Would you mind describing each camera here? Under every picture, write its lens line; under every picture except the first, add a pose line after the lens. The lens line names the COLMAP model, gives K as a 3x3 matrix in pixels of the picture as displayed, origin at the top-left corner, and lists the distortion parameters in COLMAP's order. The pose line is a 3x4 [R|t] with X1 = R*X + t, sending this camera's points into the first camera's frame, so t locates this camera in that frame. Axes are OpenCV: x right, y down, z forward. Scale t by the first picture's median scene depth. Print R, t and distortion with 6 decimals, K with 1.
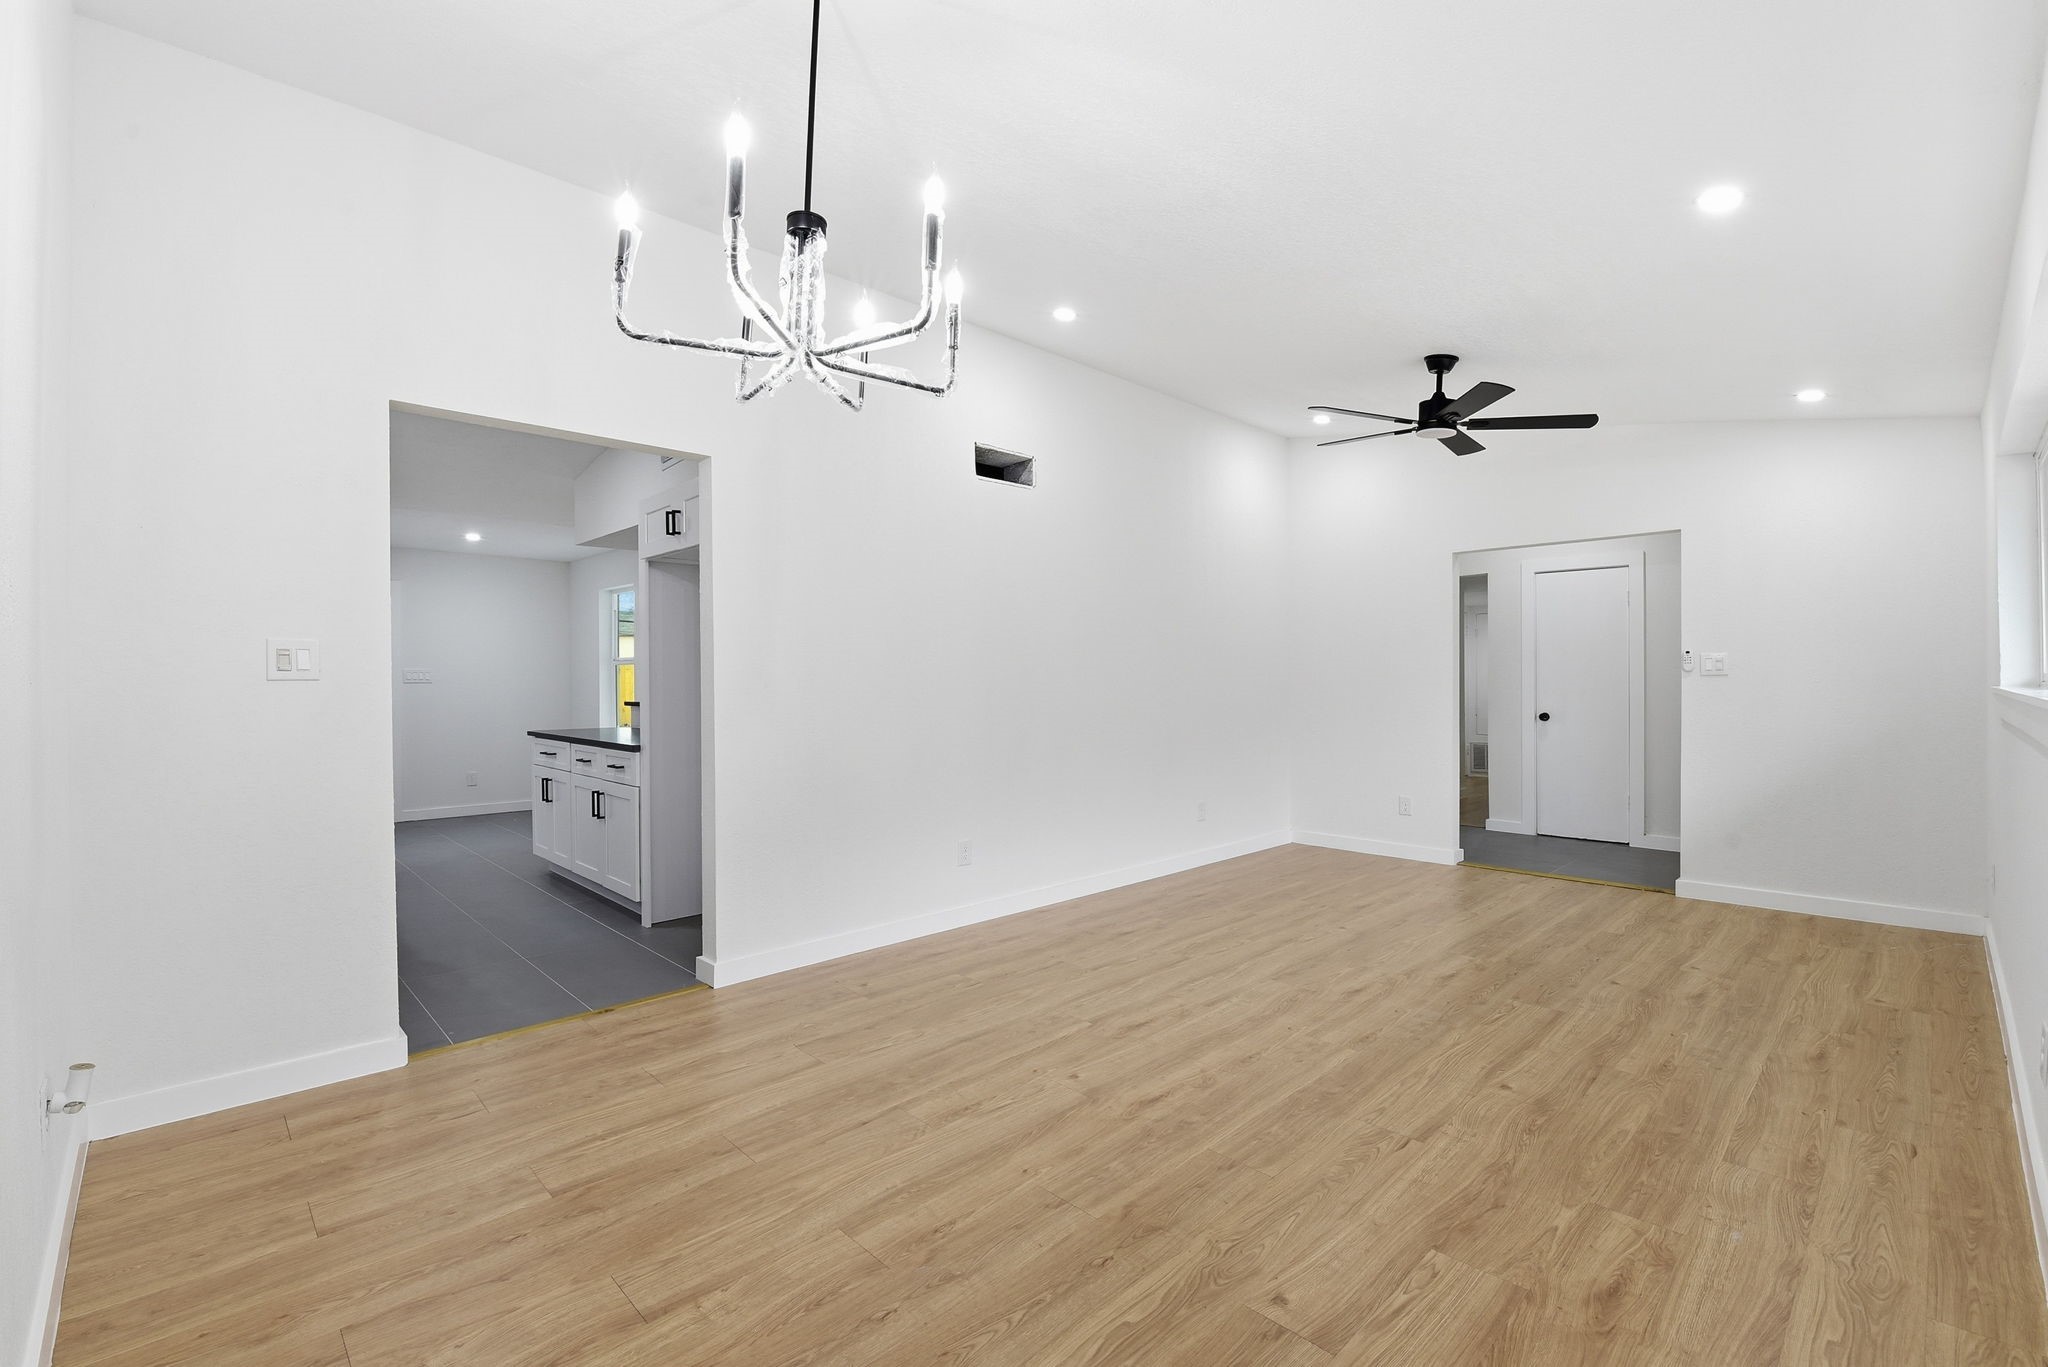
lens RADIAL K [[901.8, 0, 1024.0], [0, 901.8, 683.5], [0, 0, 1]] dist [-0.004431, -0.007731]
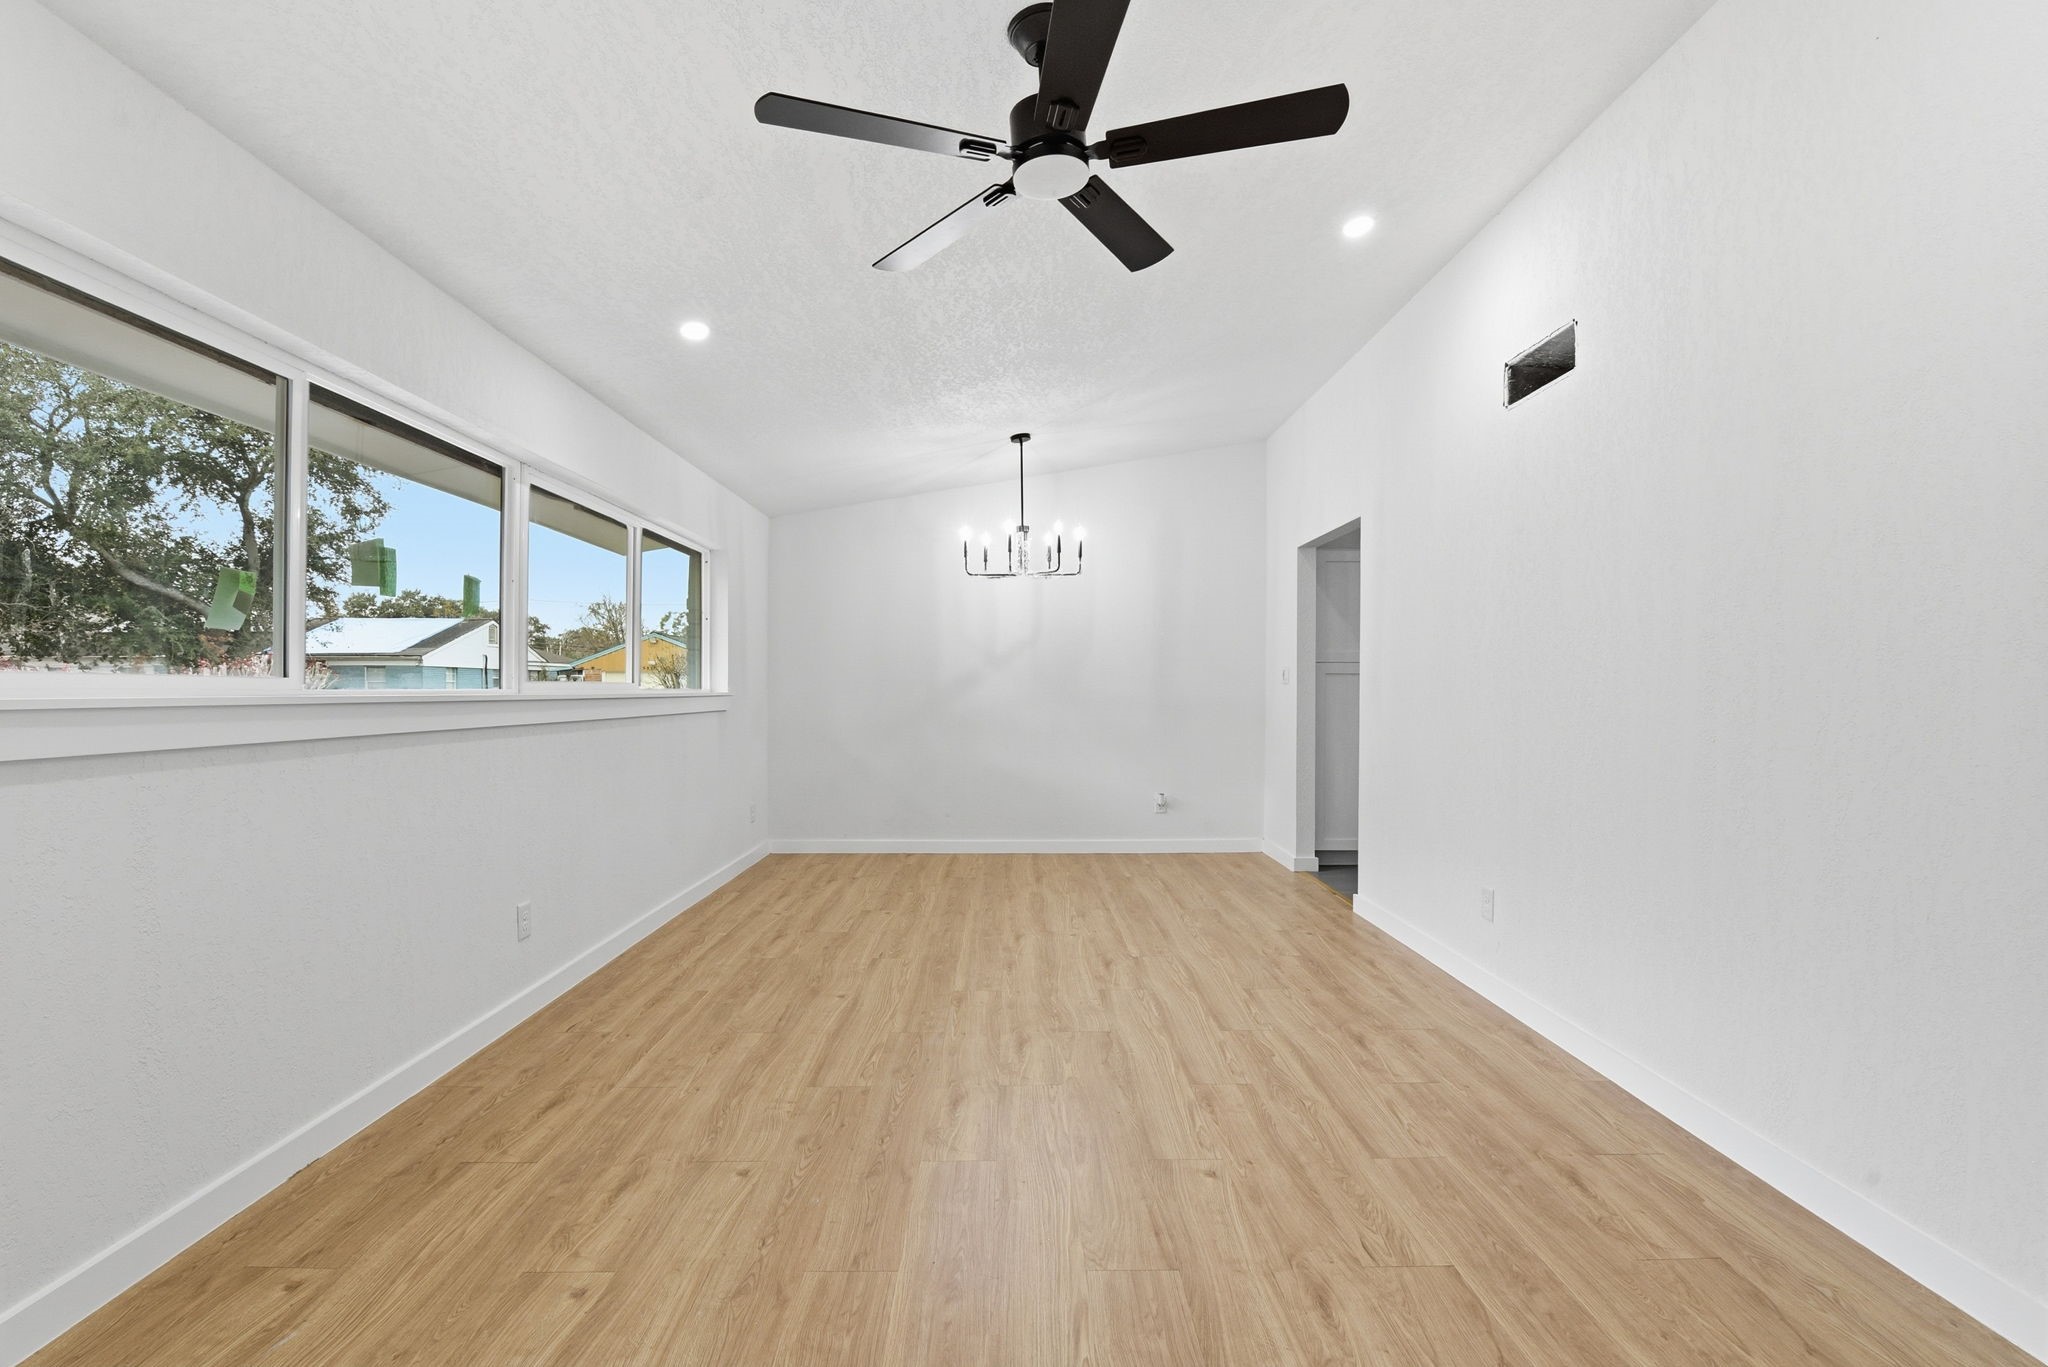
lens RADIAL K [[901.8, 0, 1024.0], [0, 901.8, 683.5], [0, 0, 1]] dist [-0.004431, -0.007731]
pose [[-0.688020, -0.000675, -0.725691, 1.143554], [-0.002574, 0.999996, 0.001509, -0.004507], [0.725687, 0.002906, -0.688019, 1.835674]]
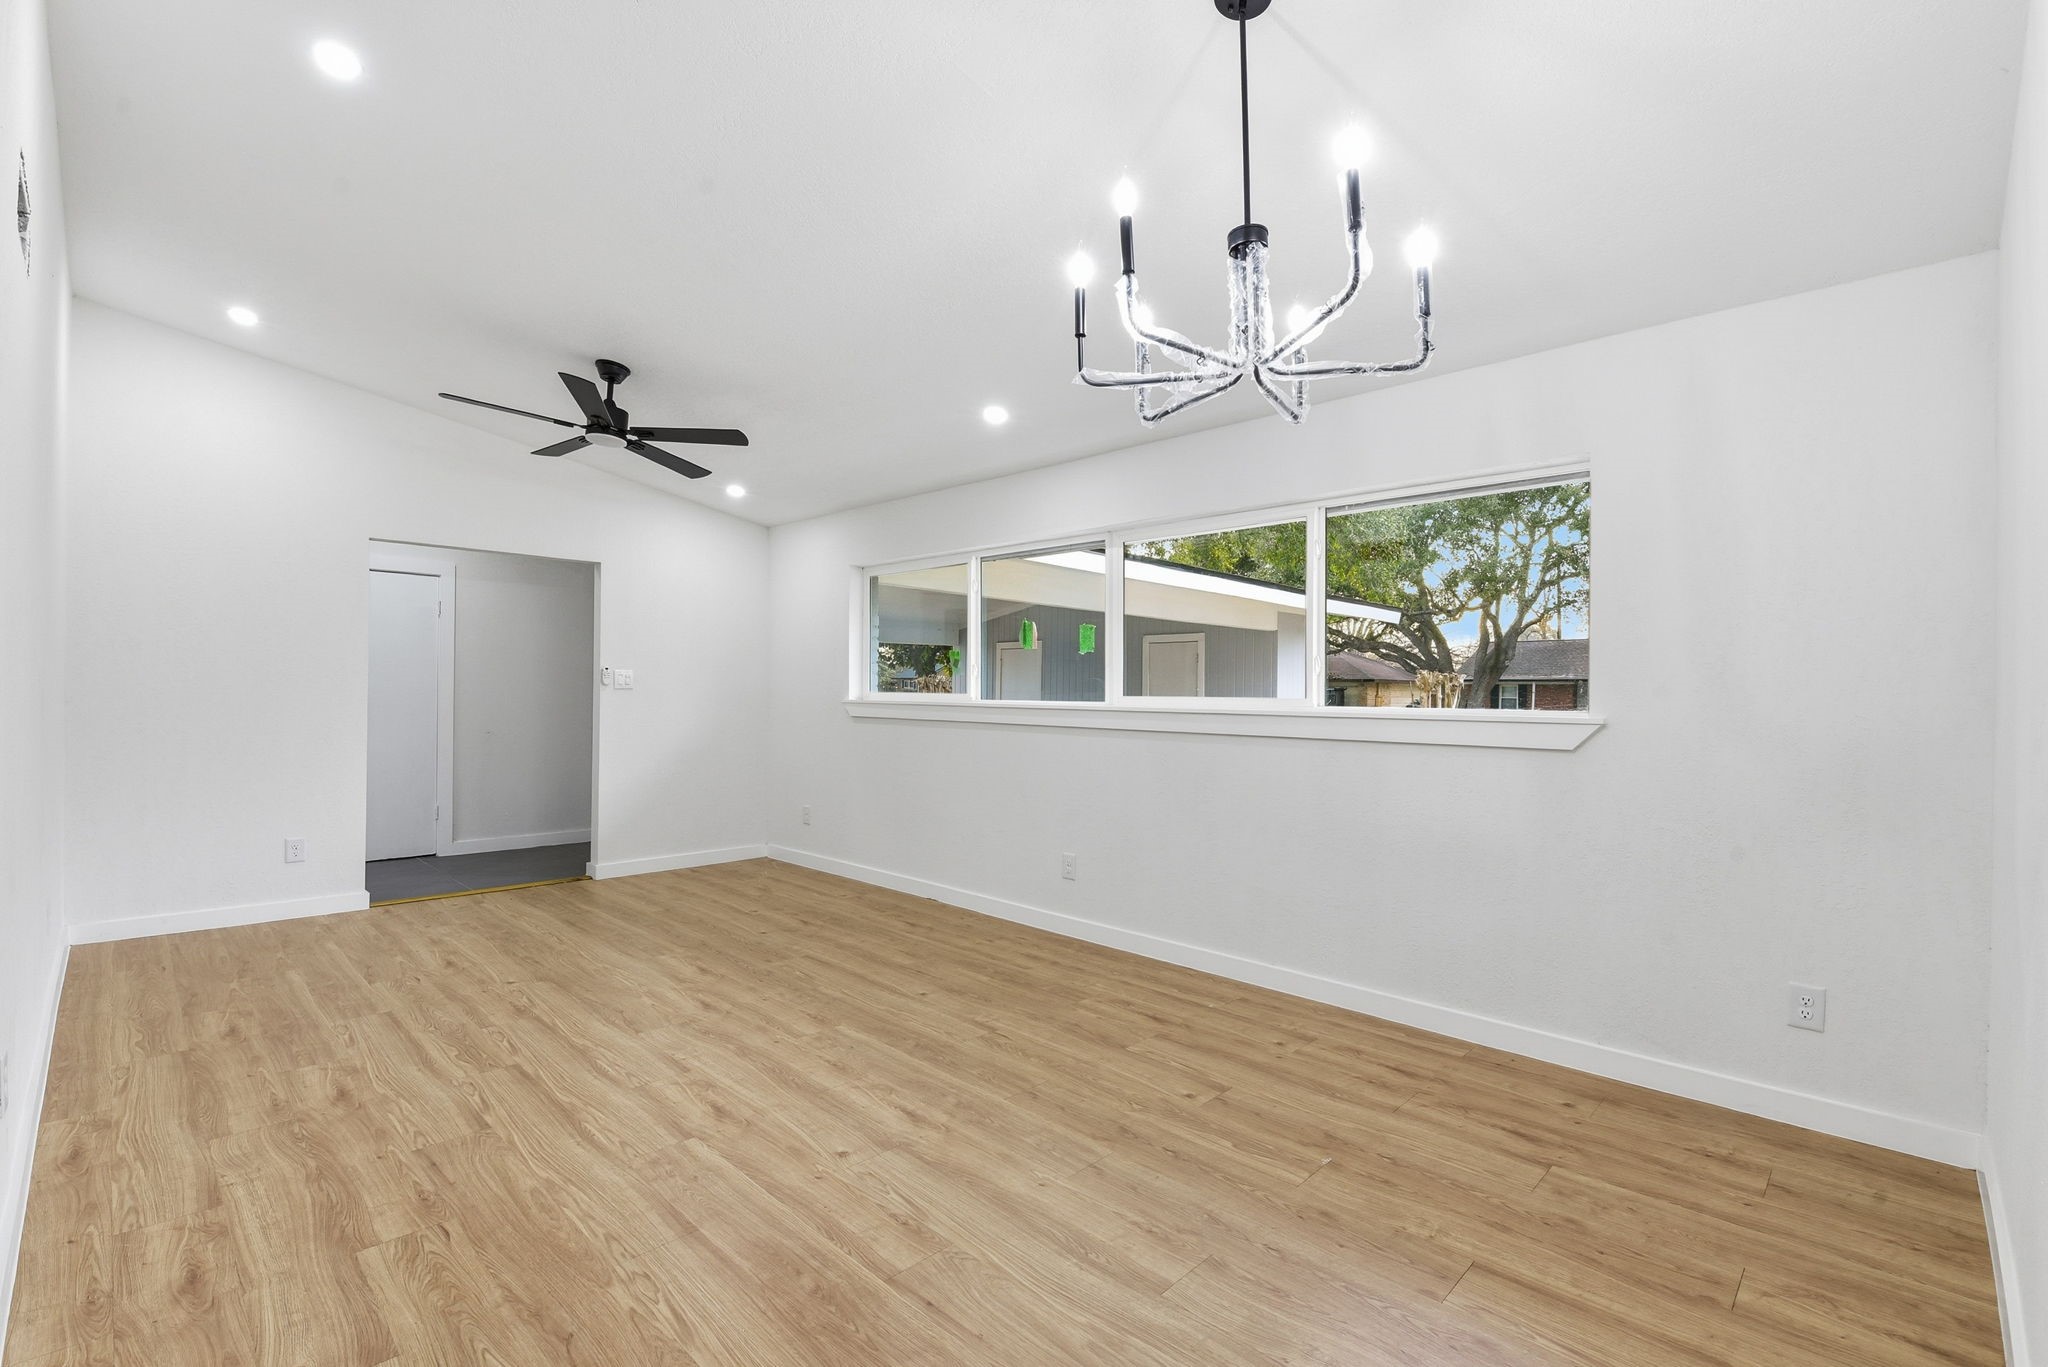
lens RADIAL K [[902.4, 0, 1045.0], [0, 902.4, 690.9], [0, 0, 1]] dist [-0.007517, -0.006956]
pose [[-0.035763, 0.007021, 0.999336, -0.743274], [-0.007467, 0.999946, -0.007292, -0.002953], [-0.999332, -0.007723, -0.035708, 0.763799]]
